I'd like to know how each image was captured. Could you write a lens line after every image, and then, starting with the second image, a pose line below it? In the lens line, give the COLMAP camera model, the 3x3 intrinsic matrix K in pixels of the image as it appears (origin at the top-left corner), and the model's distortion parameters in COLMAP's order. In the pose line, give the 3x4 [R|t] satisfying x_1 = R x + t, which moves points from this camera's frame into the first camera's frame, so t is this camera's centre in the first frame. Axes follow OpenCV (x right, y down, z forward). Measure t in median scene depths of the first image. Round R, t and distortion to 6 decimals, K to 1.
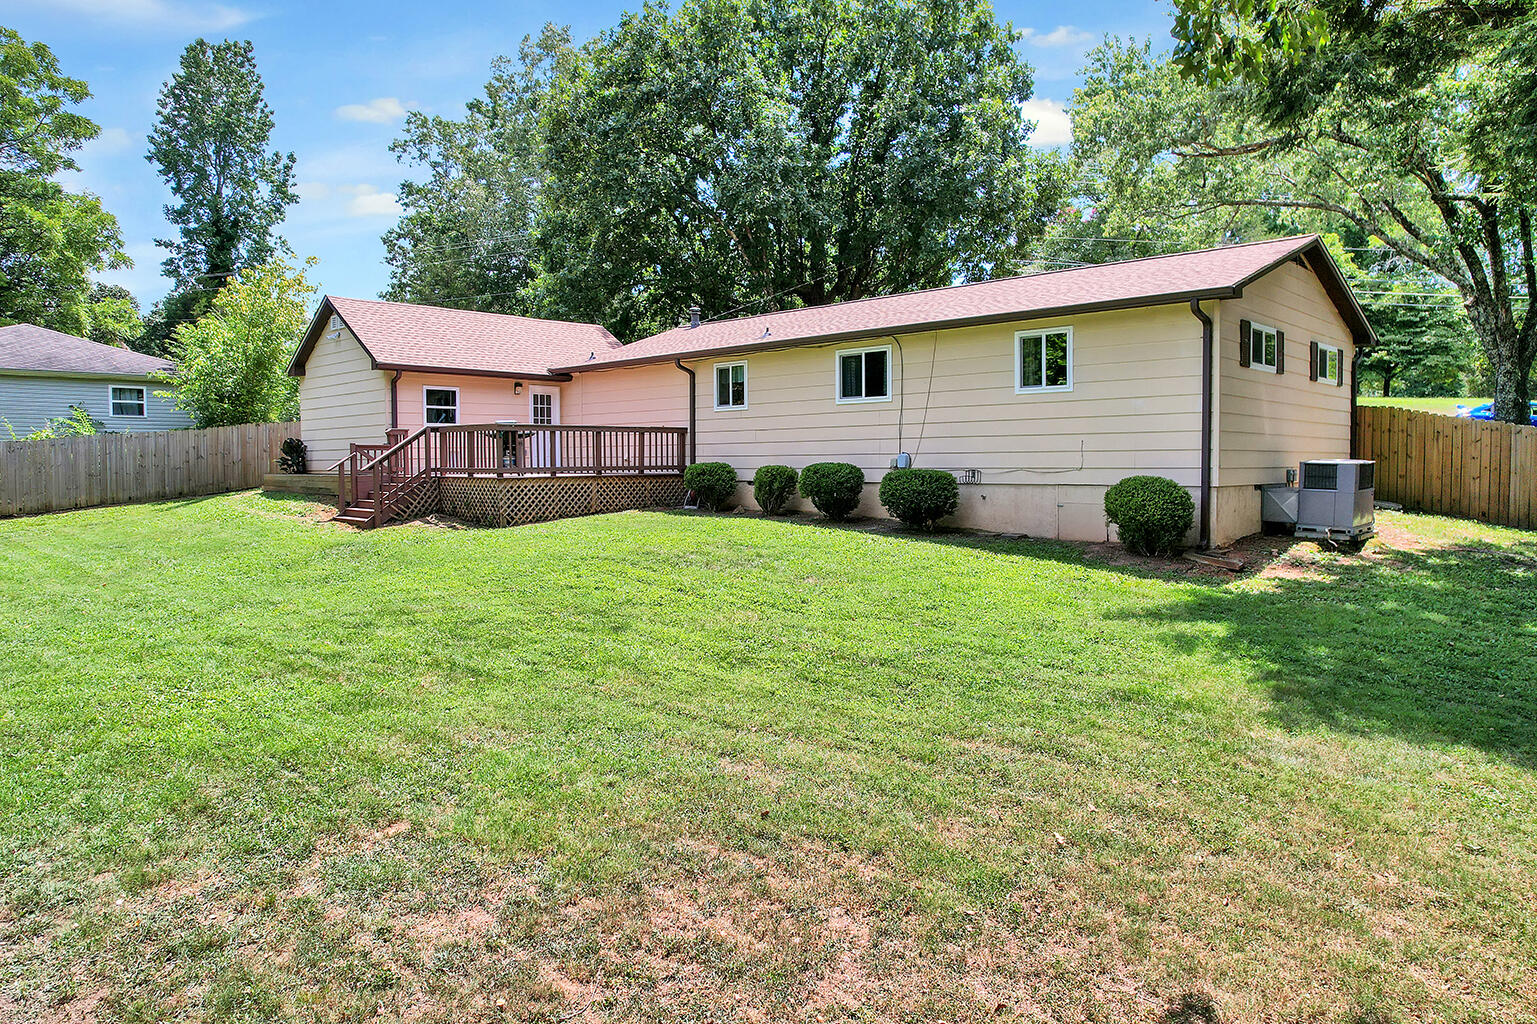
lens RADIAL K [[957.5, 0, 815.4], [0, 957.5, 506.2], [0, 0, 1]] dist [-0.073555, 0.059627]
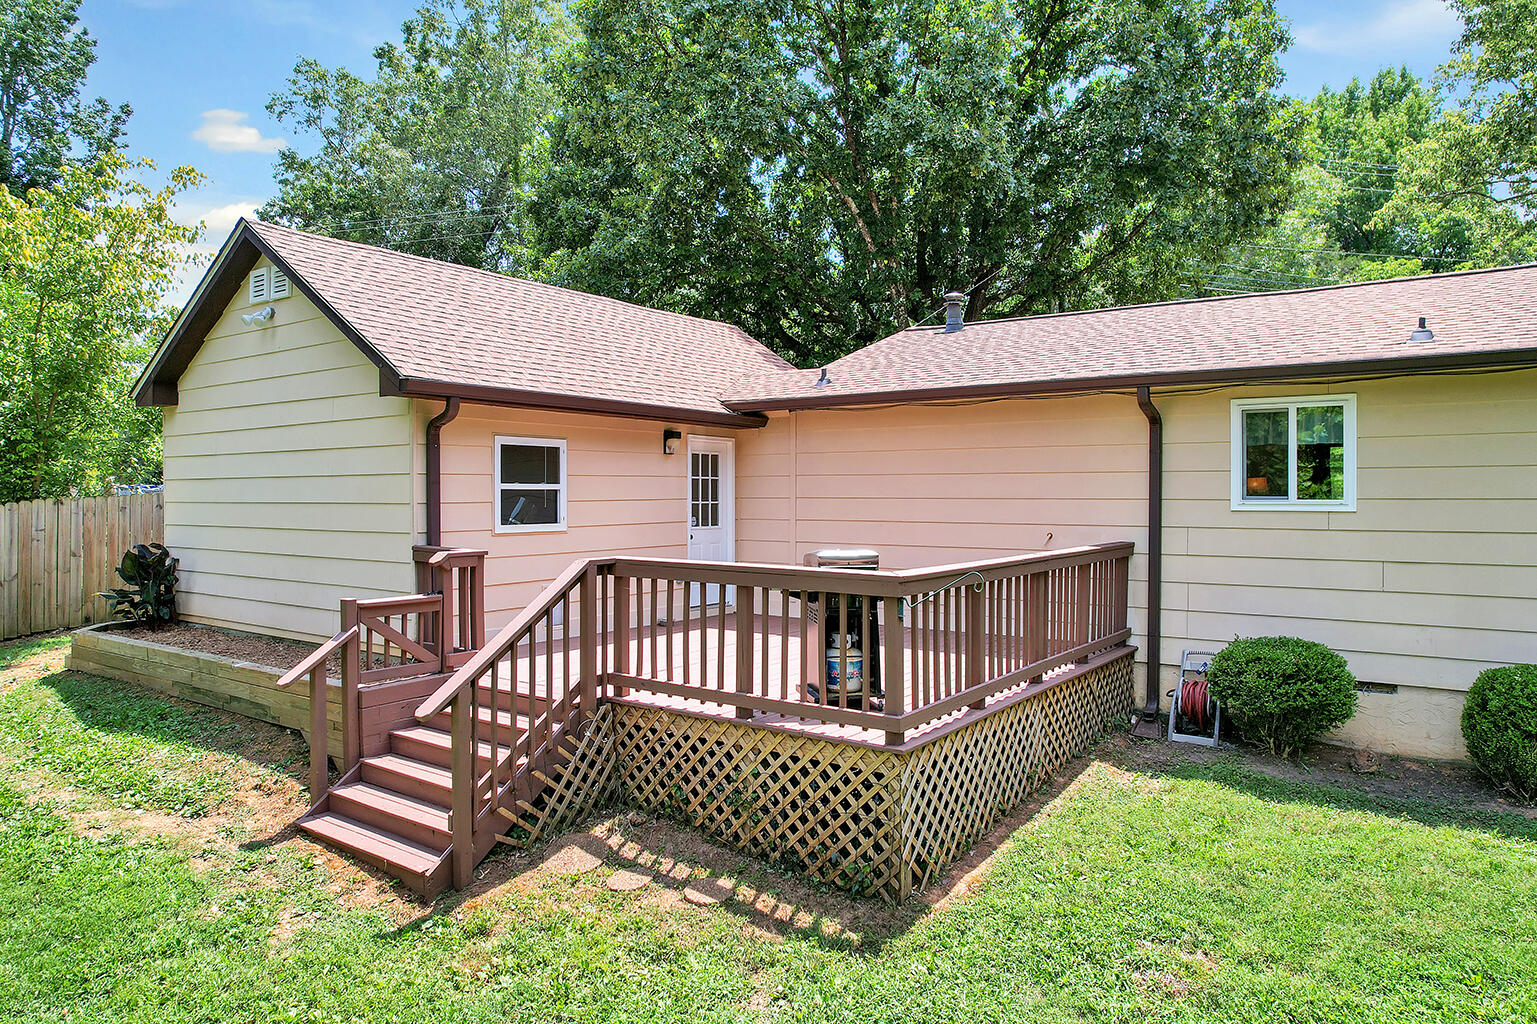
lens RADIAL K [[957.5, 0, 815.4], [0, 957.5, 506.2], [0, 0, 1]] dist [-0.073555, 0.059627]
pose [[0.990133, 0.003025, 0.140095, -0.328049], [0.002136, 0.999325, -0.036676, -0.079702], [-0.140111, 0.036614, 0.989459, 0.559038]]
